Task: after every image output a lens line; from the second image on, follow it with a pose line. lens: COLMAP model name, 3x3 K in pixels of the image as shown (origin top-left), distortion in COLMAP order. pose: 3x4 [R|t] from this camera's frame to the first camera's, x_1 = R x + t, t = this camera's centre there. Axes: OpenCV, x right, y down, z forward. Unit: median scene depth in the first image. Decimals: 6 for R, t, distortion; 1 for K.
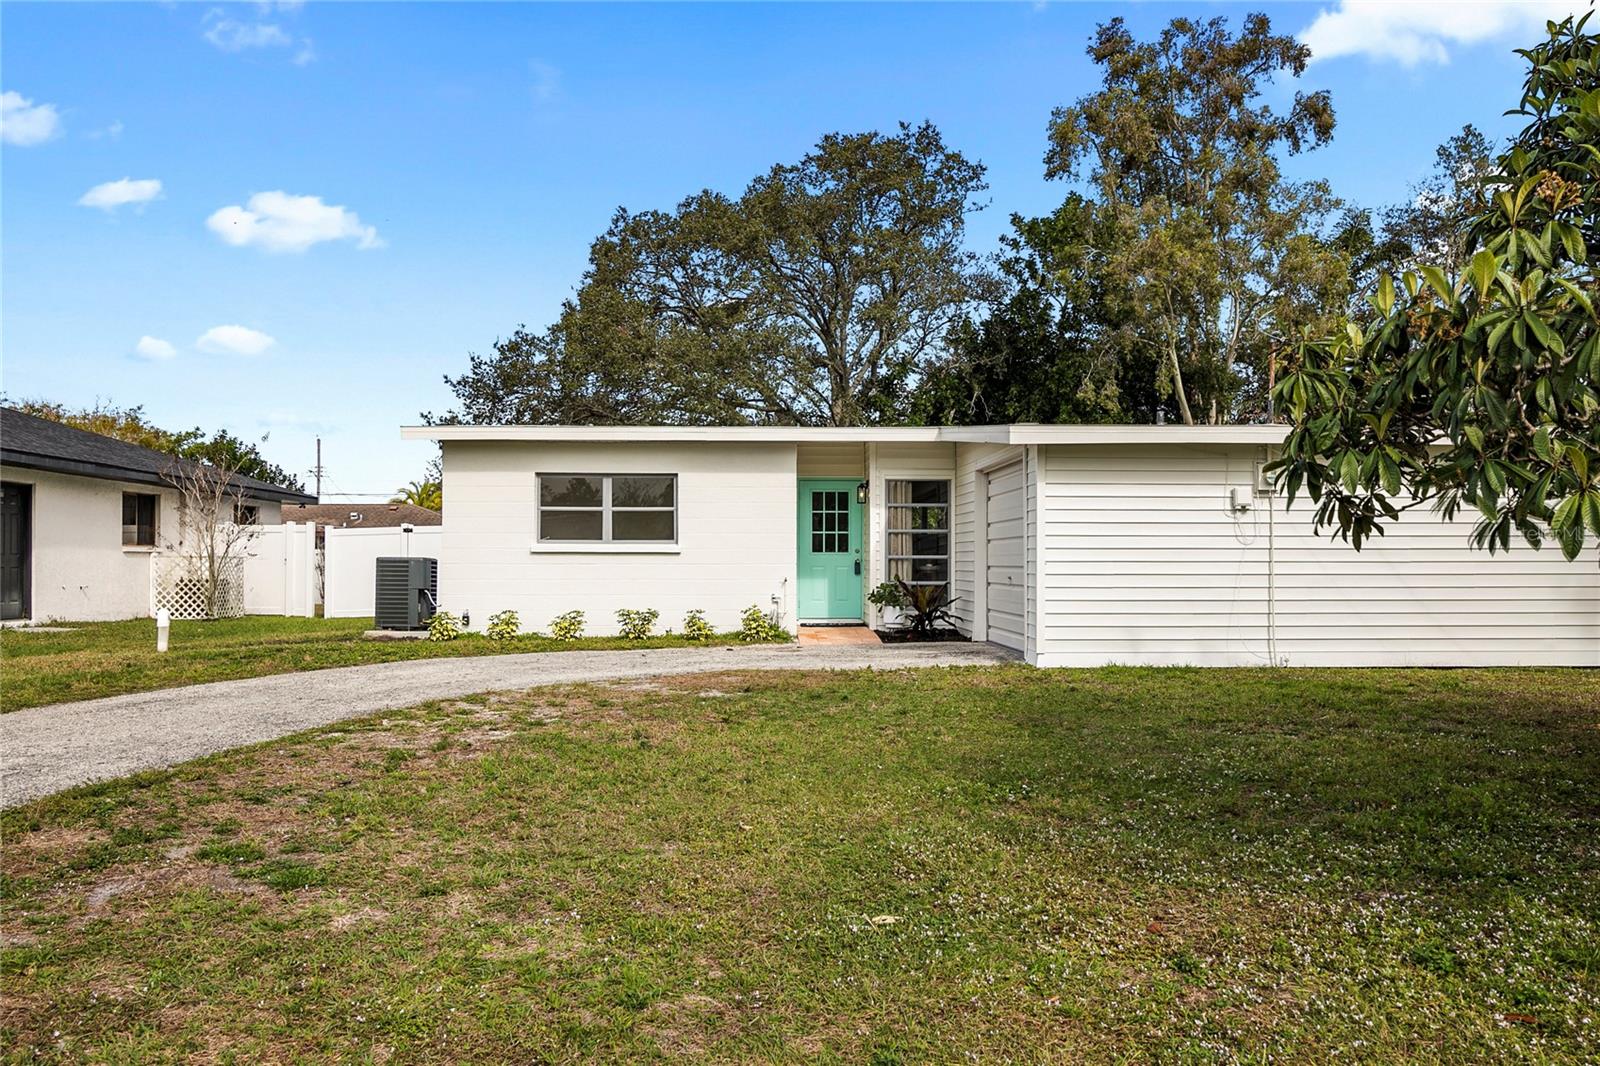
lens RADIAL K [[1250.8, 0, 799.8], [0, 1250.8, 544.9], [0, 0, 1]] dist [0.003518, -0.003561]
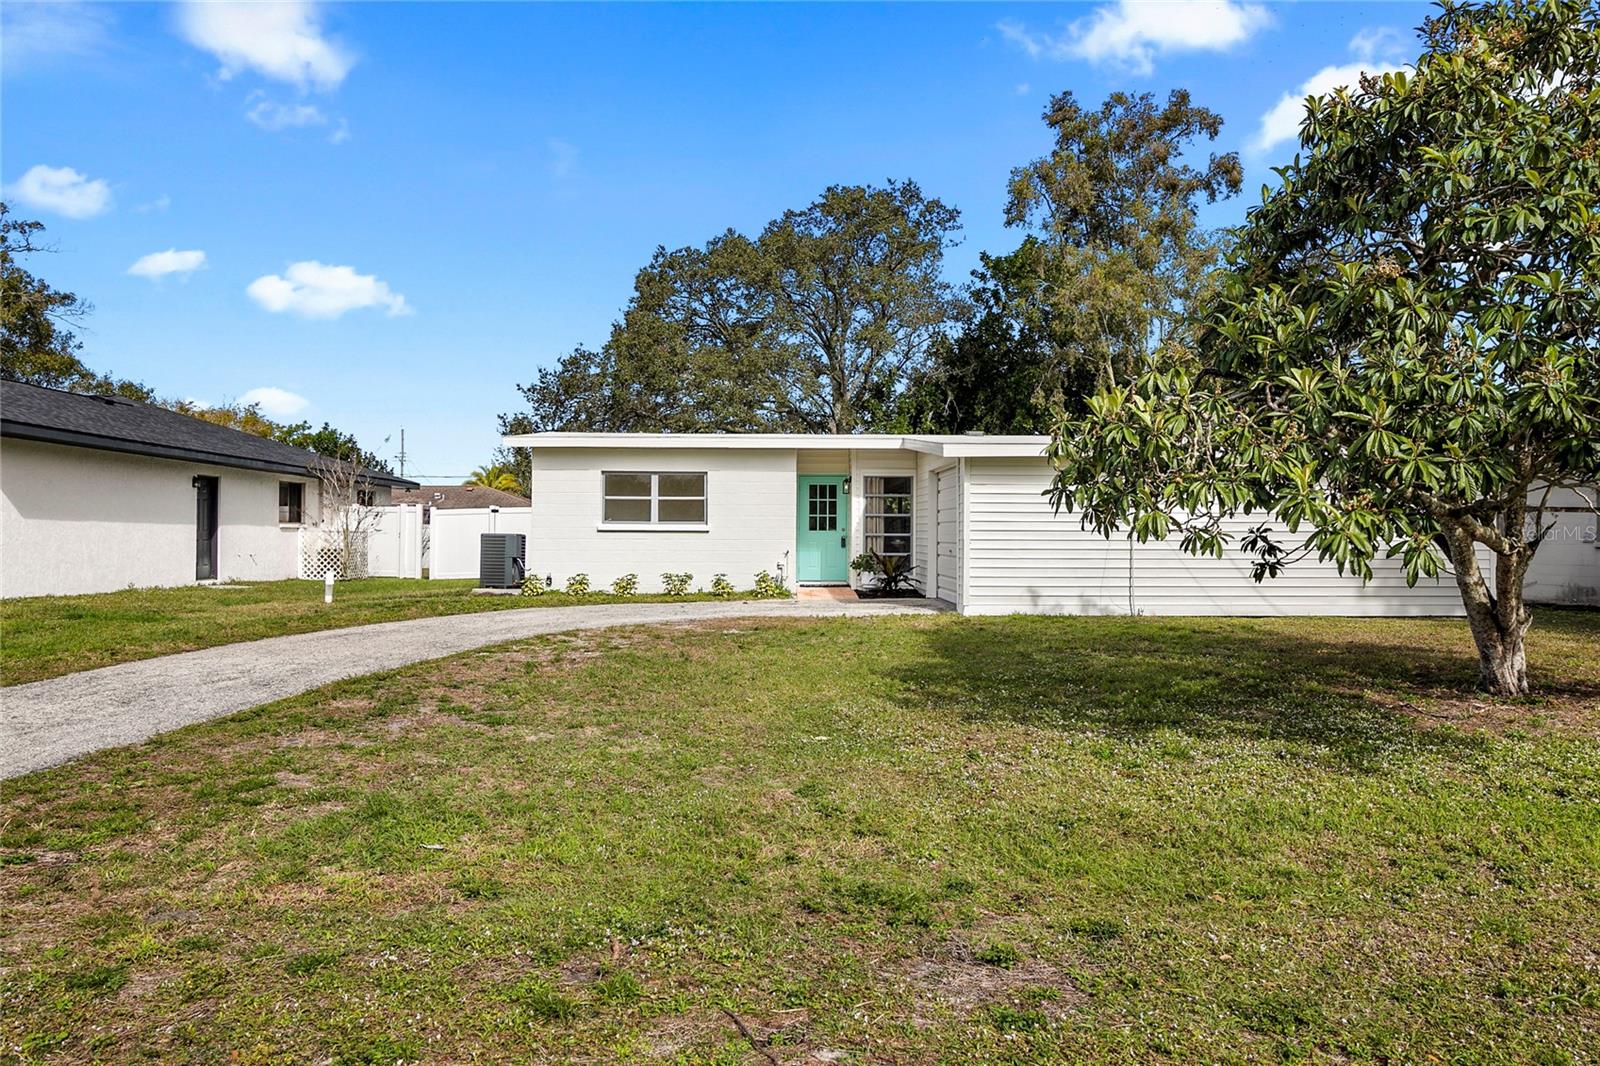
lens RADIAL K [[1095.6, 0, 797.8], [0, 1095.6, 517.5], [0, 0, 1]] dist [-0.002222, -0.001736]
pose [[0.999917, 0.002999, -0.012528, 0.012032], [-0.003013, 0.999995, -0.001046, -0.006311], [0.012525, 0.001083, 0.999921, -0.146900]]
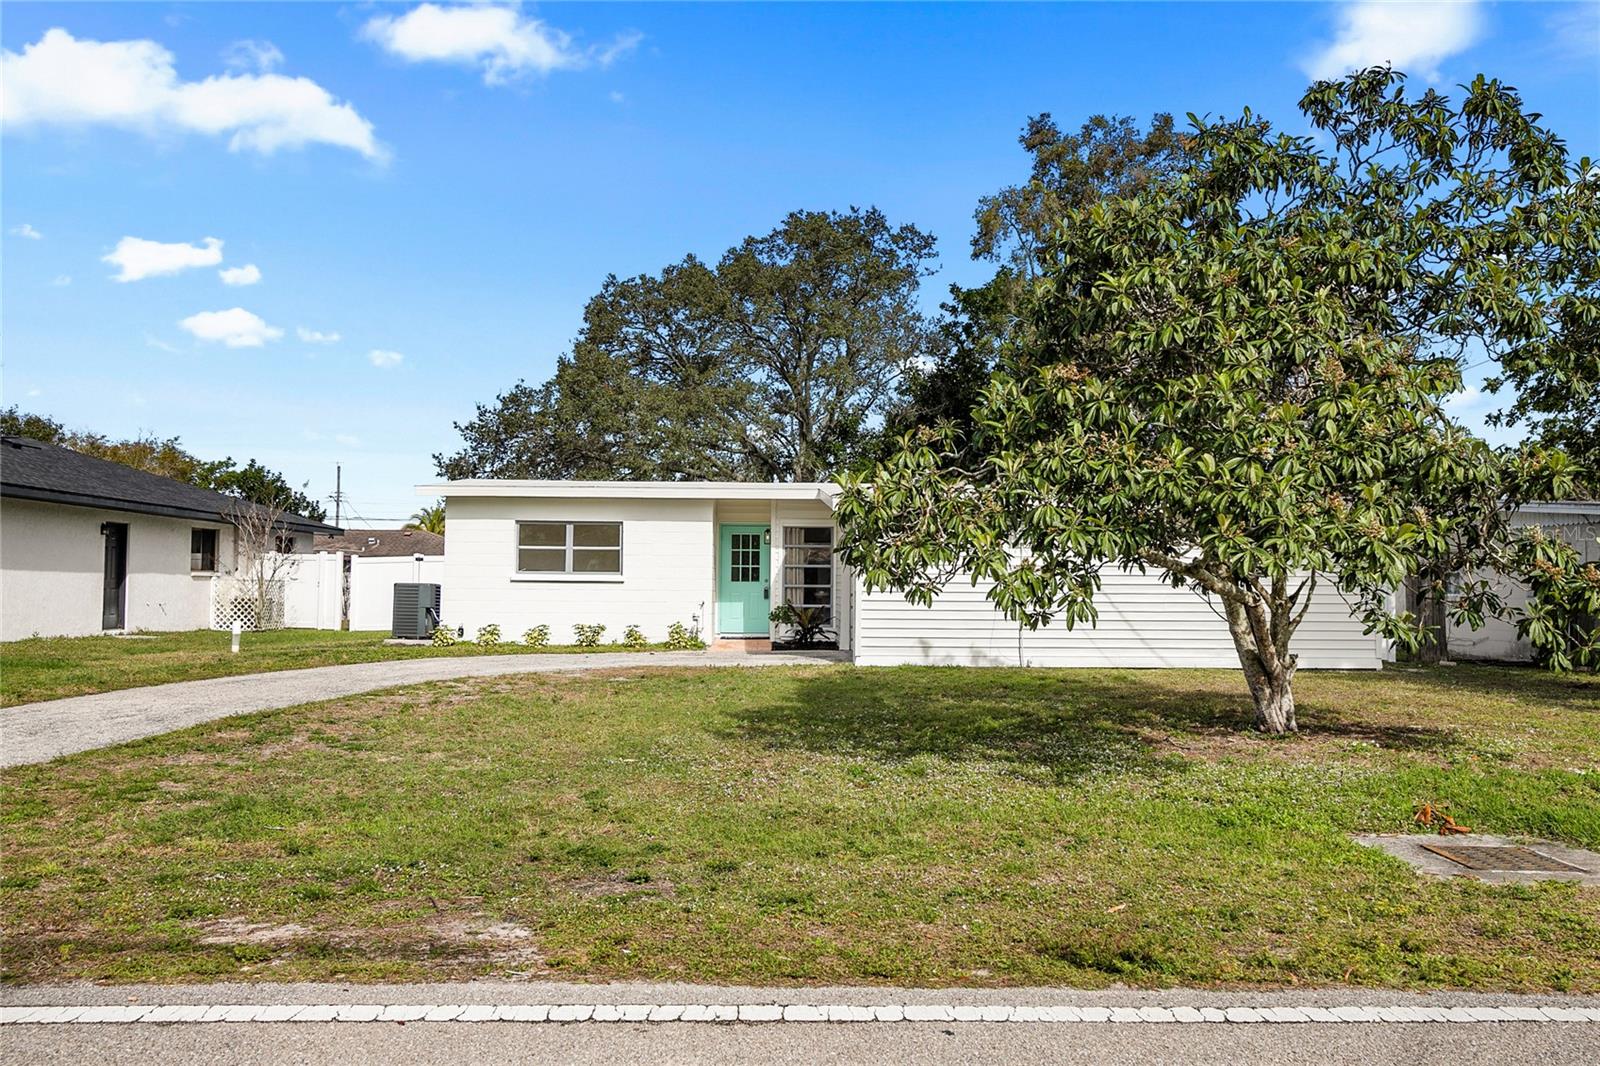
lens RADIAL K [[1250.8, 0, 799.6], [0, 1250.8, 527.0], [0, 0, 1]] dist [0.003518, -0.003561]
pose [[0.999922, 0.006917, -0.010389, 0.089454], [-0.007243, 0.999472, -0.031669, -0.009387], [0.010164, 0.031742, 0.999444, -0.277082]]
